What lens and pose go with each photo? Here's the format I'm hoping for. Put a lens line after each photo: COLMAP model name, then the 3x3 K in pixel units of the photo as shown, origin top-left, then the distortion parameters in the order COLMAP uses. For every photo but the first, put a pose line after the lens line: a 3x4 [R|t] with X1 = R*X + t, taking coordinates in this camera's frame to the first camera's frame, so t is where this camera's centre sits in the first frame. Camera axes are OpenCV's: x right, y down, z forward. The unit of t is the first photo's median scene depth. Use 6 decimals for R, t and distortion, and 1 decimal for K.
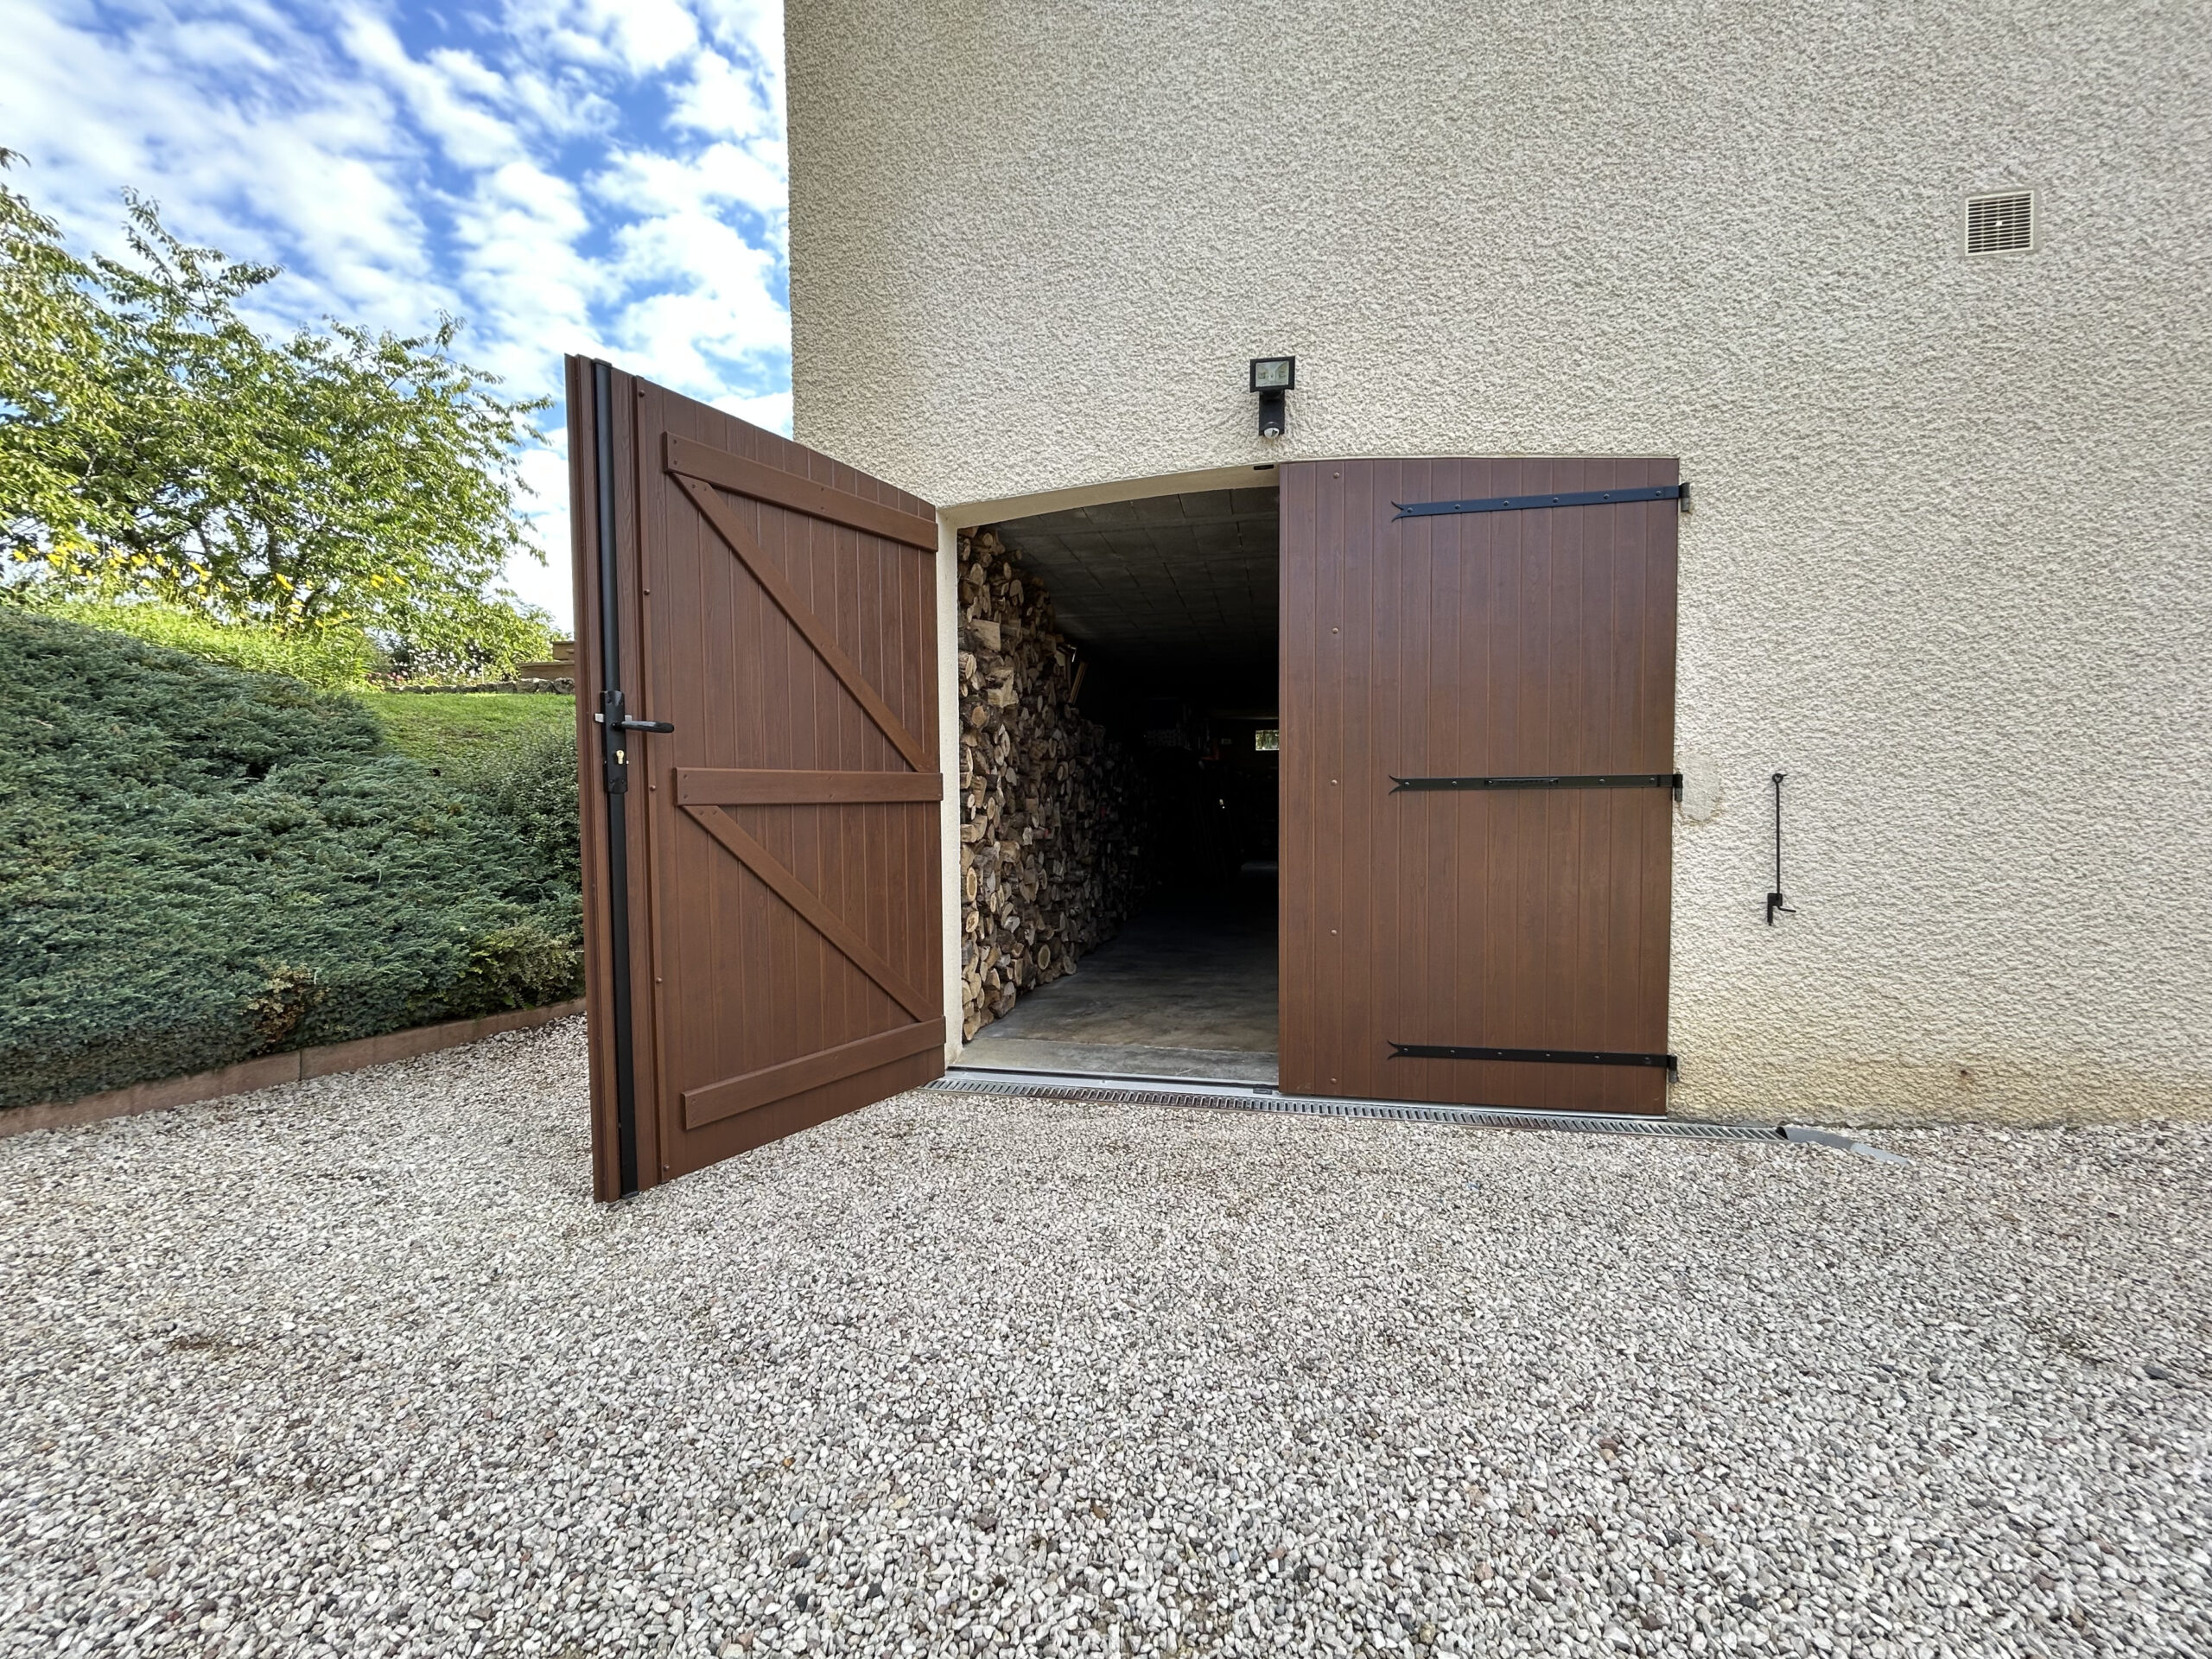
lens RADIAL K [[882.1, 0, 1107.4], [0, 882.1, 820.1], [0, 0, 1]] dist [0.001988, 0.000461]
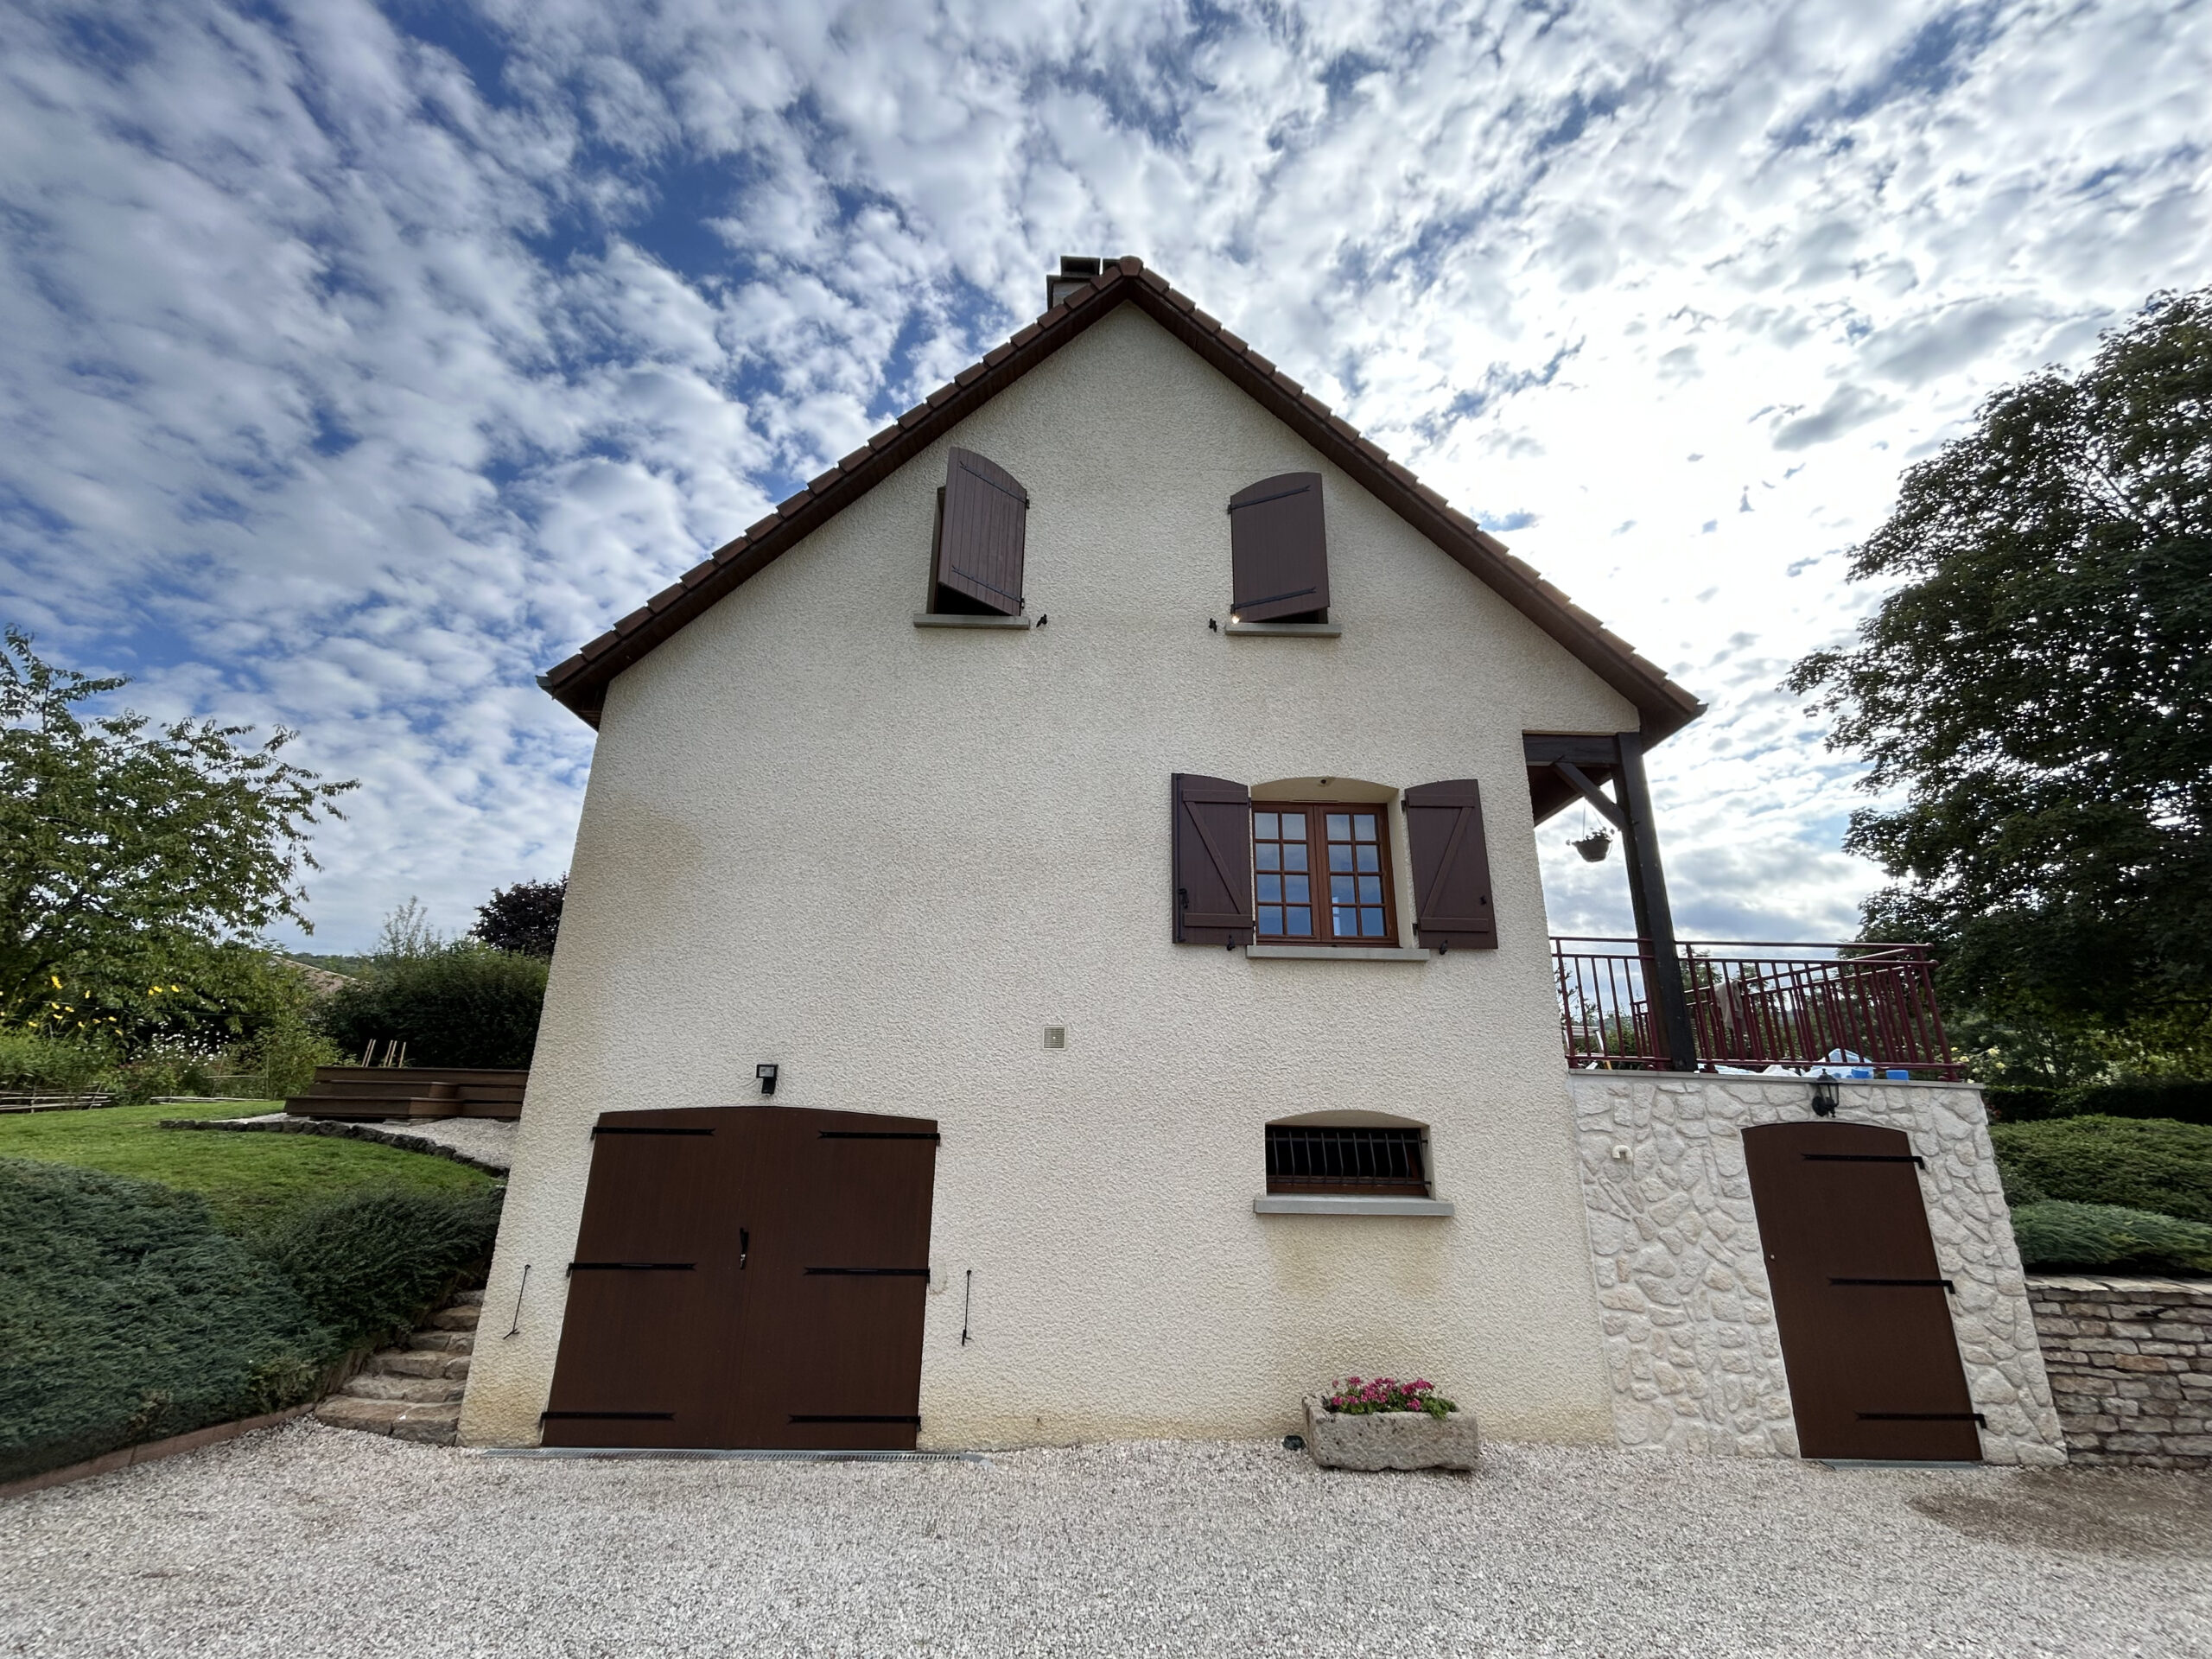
lens RADIAL K [[891.0, 0, 1111.6], [0, 891.0, 826.3], [0, 0, 1]] dist [-0.000951, -0.000128]
pose [[0.975883, 0.087653, 0.199924, 0.492956], [-0.016562, 0.942935, -0.332566, -0.325813], [-0.217666, 0.321234, 0.921645, -1.361528]]
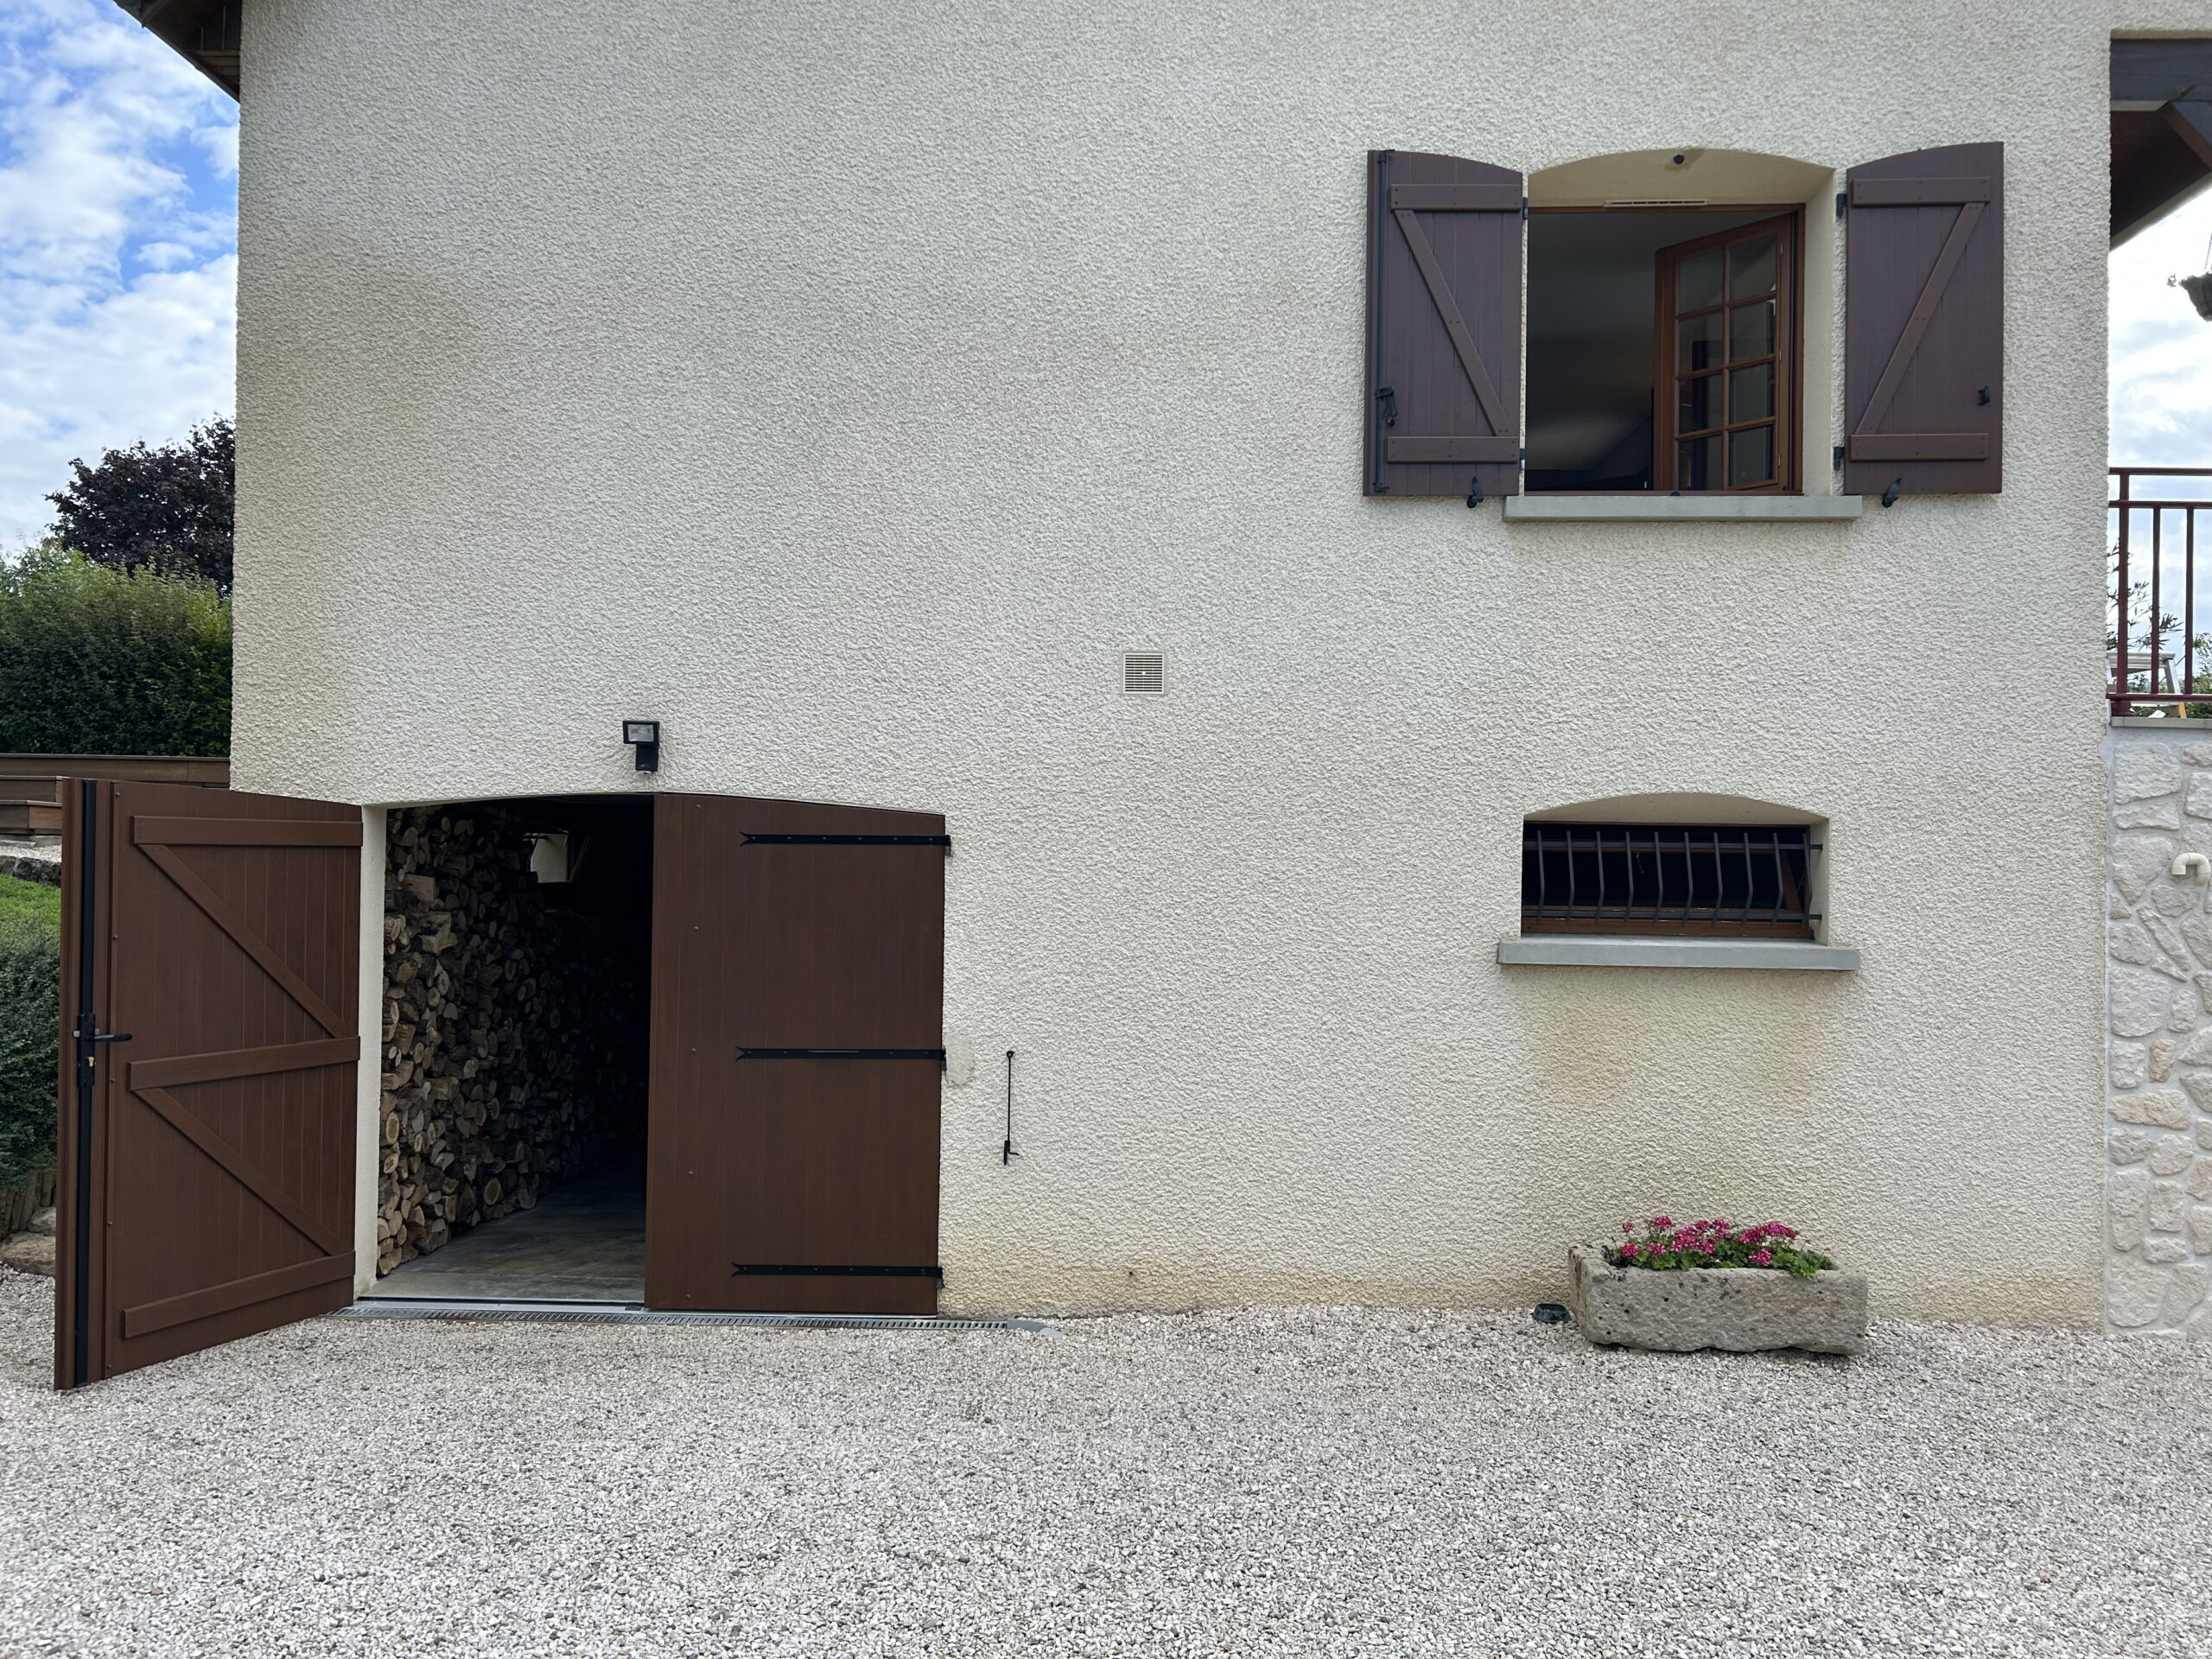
lens RADIAL K [[1663.8, 0, 1106.0], [0, 1663.8, 829.5], [0, 0, 1]] dist [0.054480, -0.064177]
pose [[0.987886, 0.022604, 0.153524, 0.446257], [-0.015887, 0.998868, -0.044839, -0.247542], [-0.154363, 0.041857, 0.987127, -1.363796]]
